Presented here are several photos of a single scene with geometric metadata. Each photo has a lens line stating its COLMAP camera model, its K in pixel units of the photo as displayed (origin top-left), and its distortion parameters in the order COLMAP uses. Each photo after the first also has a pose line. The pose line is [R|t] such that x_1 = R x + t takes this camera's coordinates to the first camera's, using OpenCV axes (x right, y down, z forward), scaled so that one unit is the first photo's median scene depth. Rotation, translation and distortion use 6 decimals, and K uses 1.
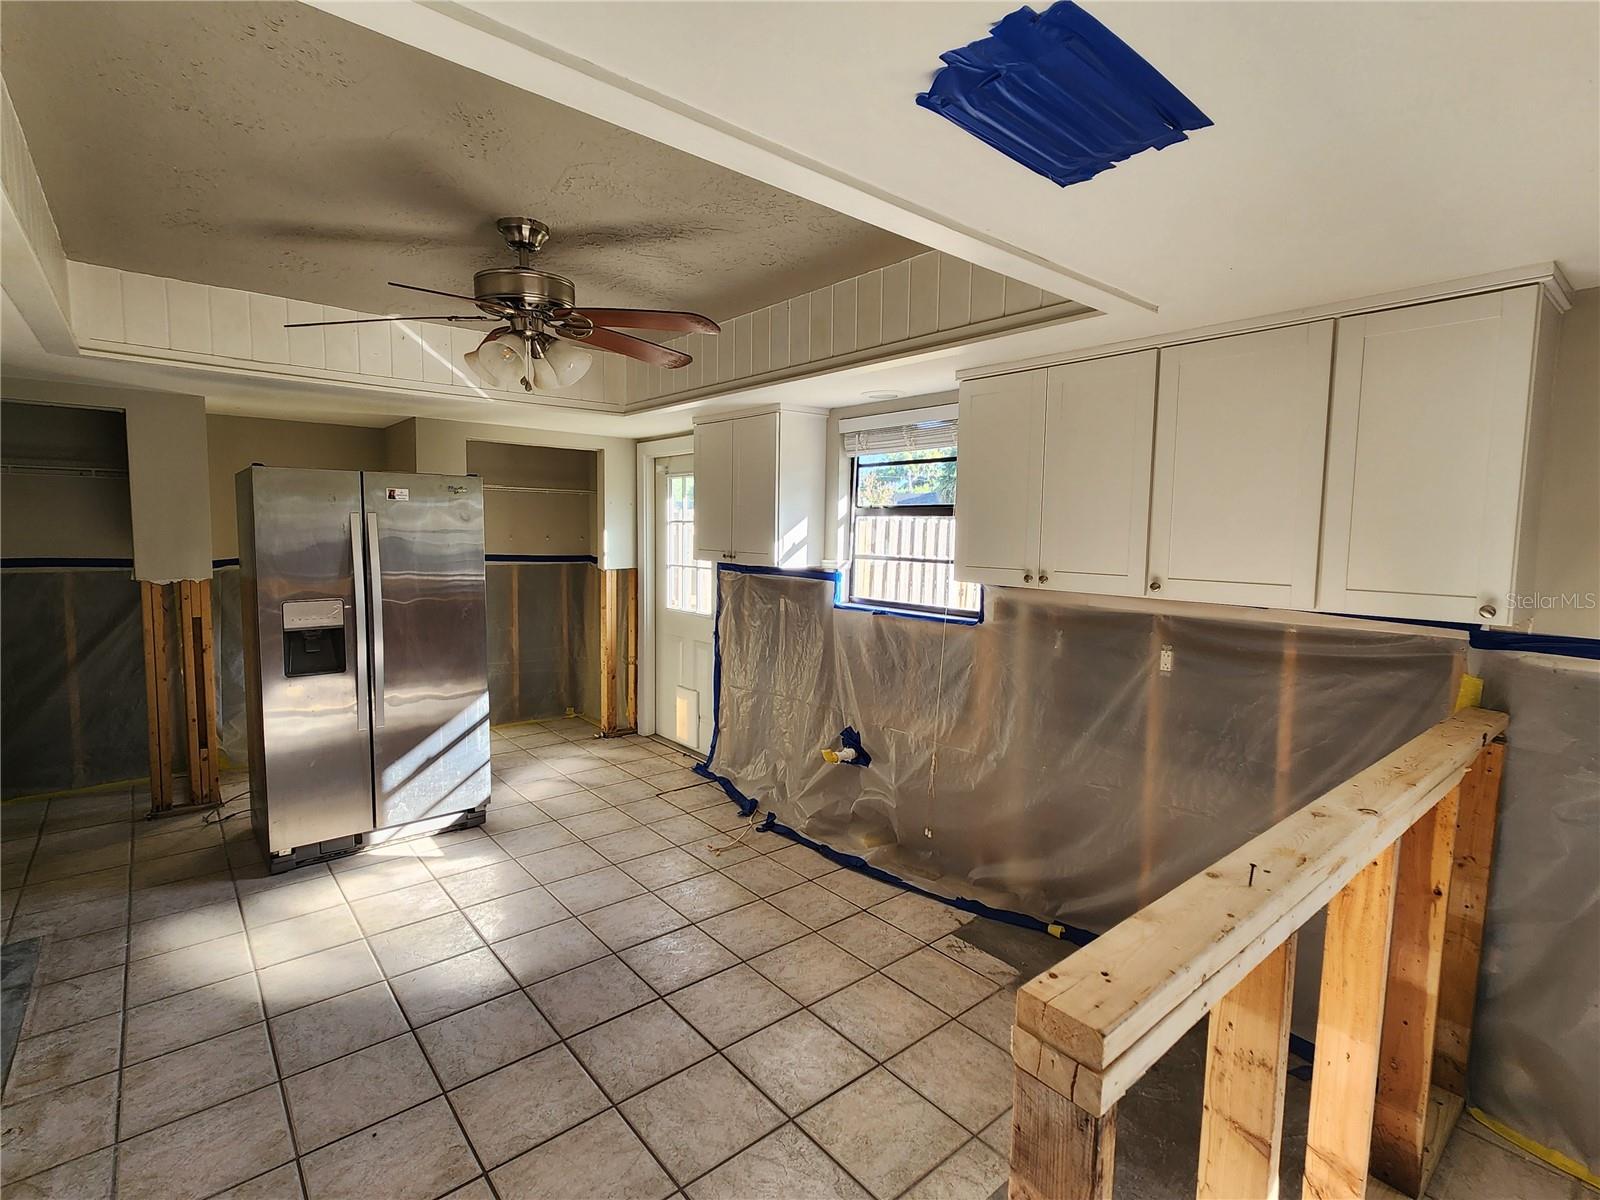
lens RADIAL K [[768.0, 0, 801.0], [0, 768.0, 597.0], [0, 0, 1]] dist [0.001716, -0.000052]
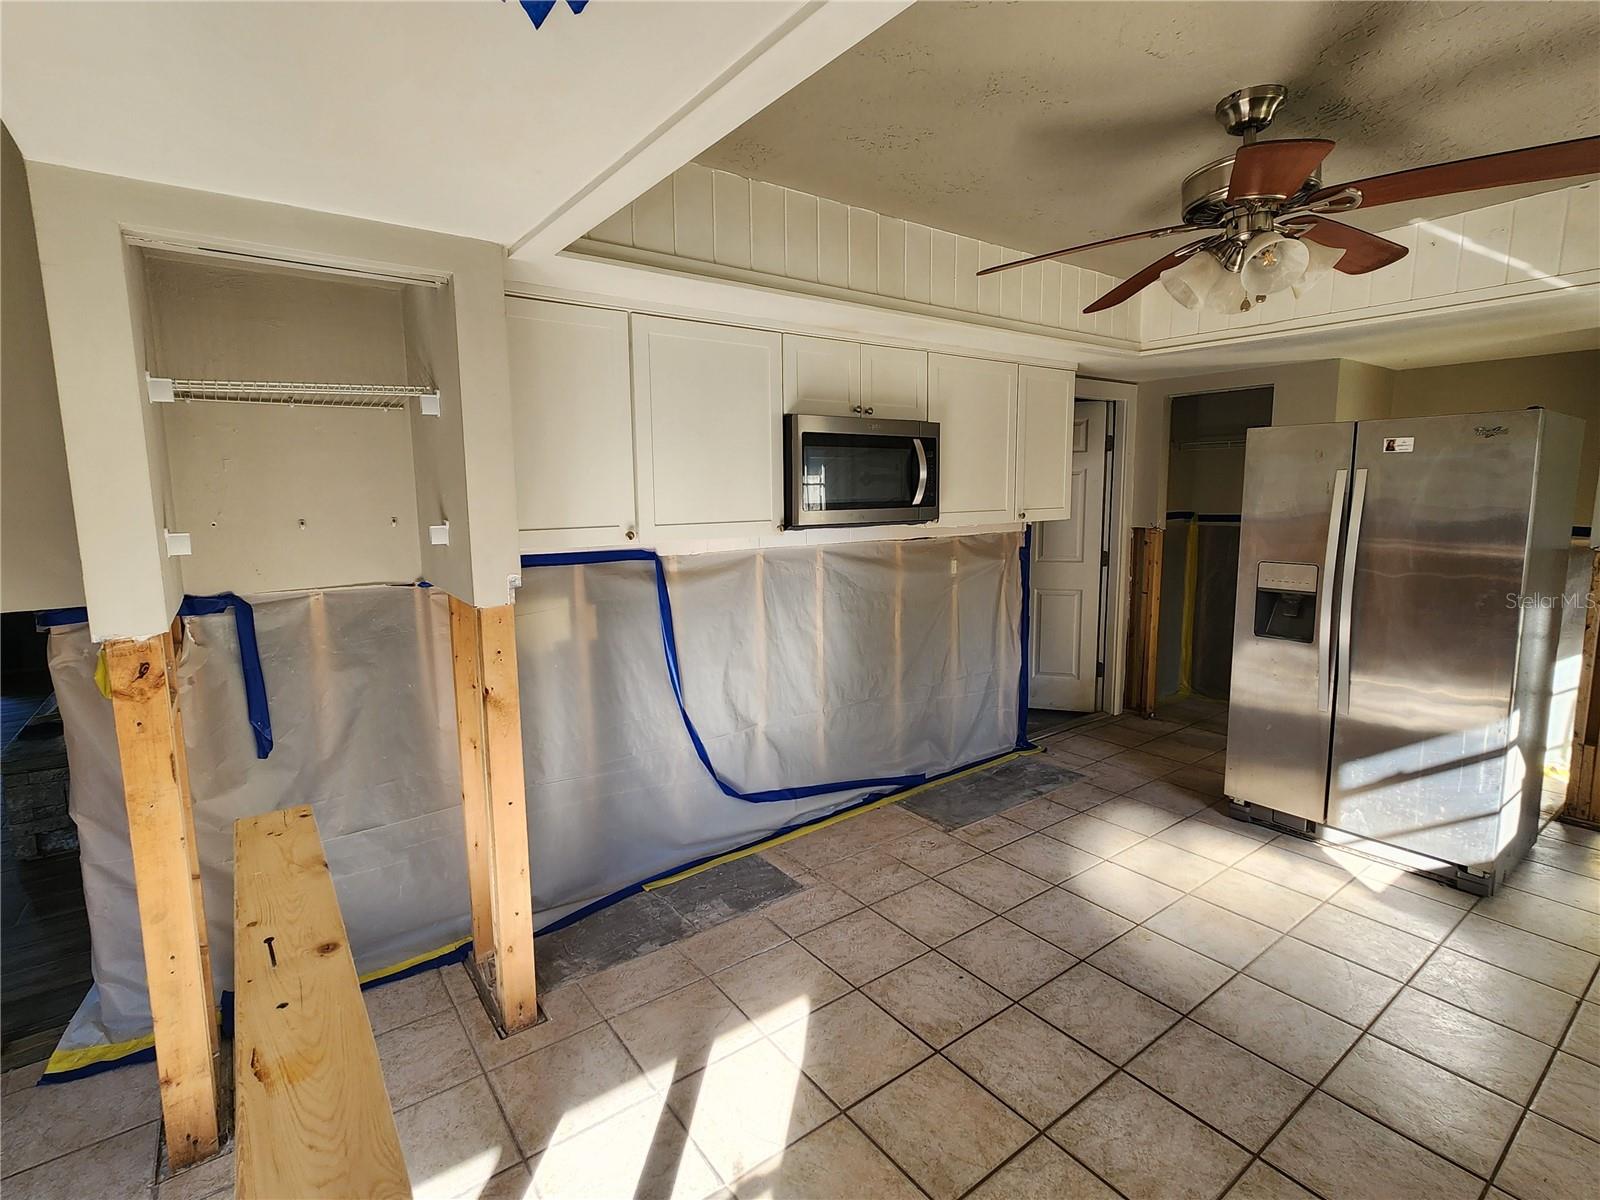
lens RADIAL K [[768.0, 0, 804.5], [0, 768.0, 594.4], [0, 0, 1]] dist [0.001716, -0.000052]
pose [[-0.061655, 0.125086, -0.990228, 0.363116], [-0.081503, 0.988172, 0.129900, -0.032185], [0.994764, 0.088715, -0.050731, 0.445231]]
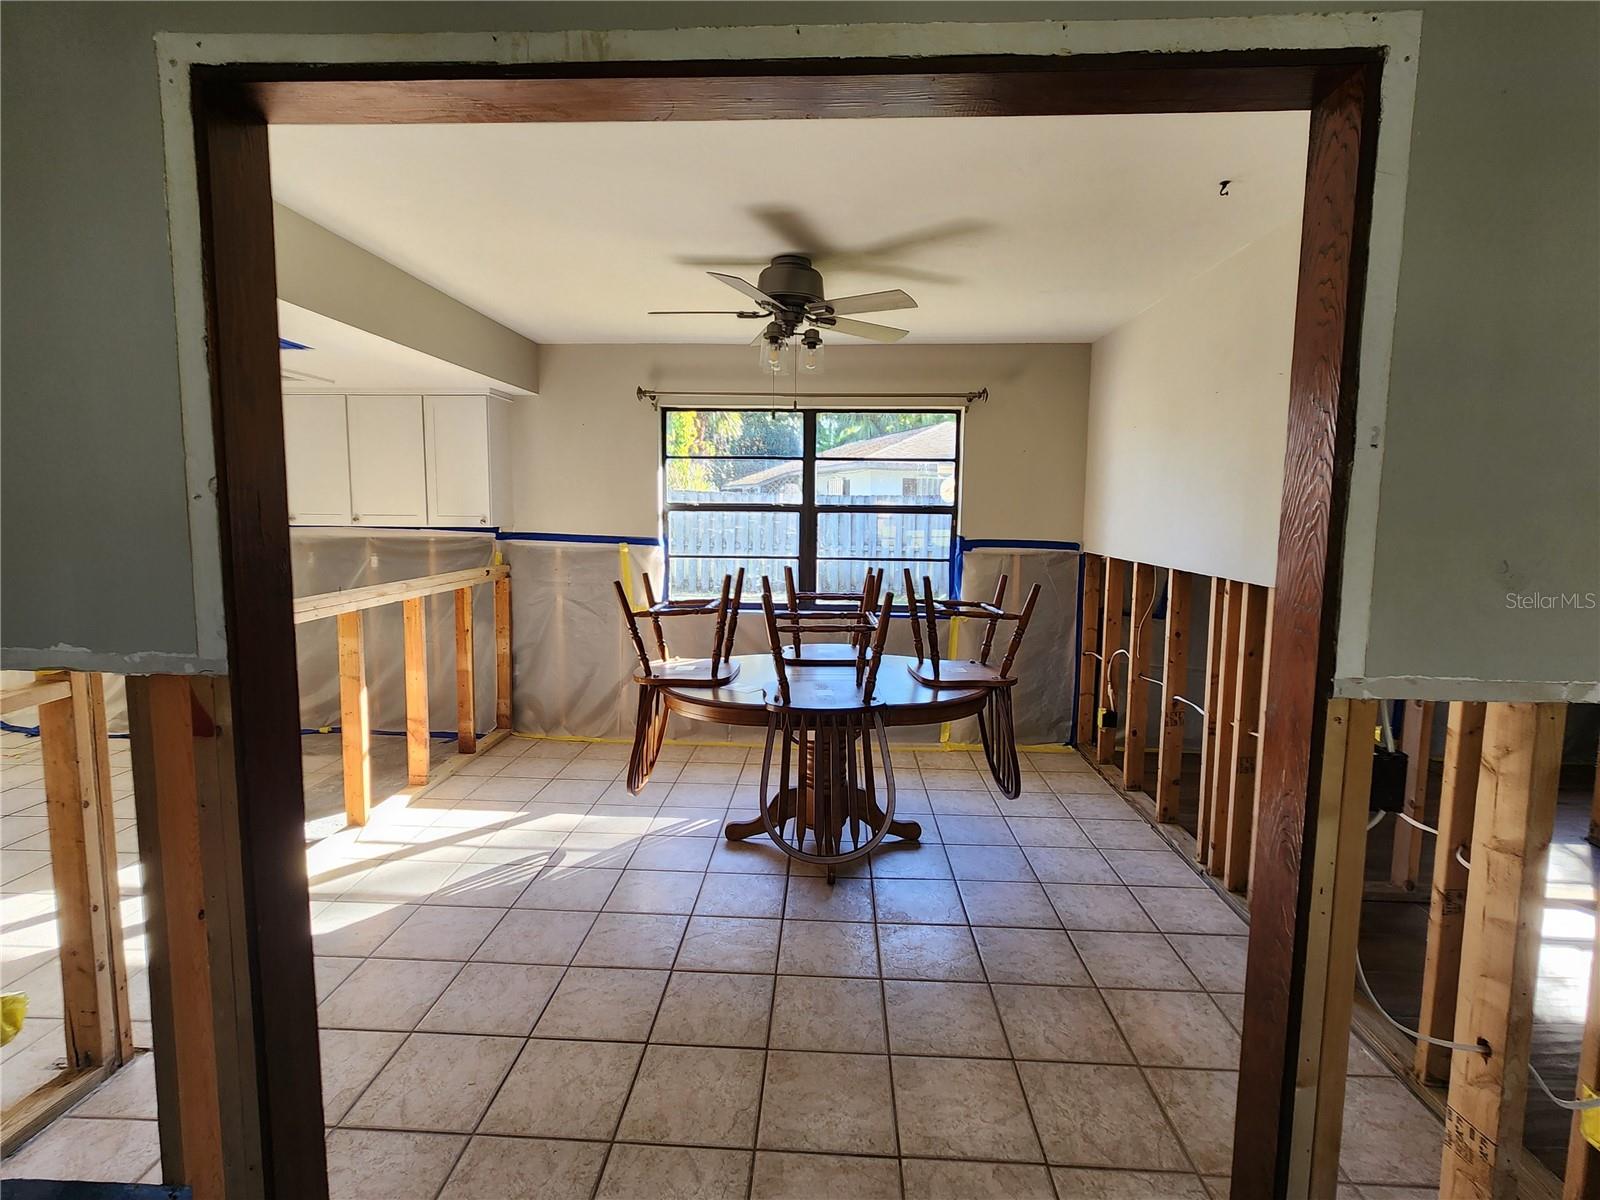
lens RADIAL K [[768.0, 0, 796.0], [0, 768.0, 591.8], [0, 0, 1]] dist [0.001716, -0.000052]
pose [[0.684213, -0.086305, 0.724158, -0.052725], [0.064620, 0.996242, 0.057676, 0.035769], [-0.726414, 0.007333, 0.687219, -0.309417]]
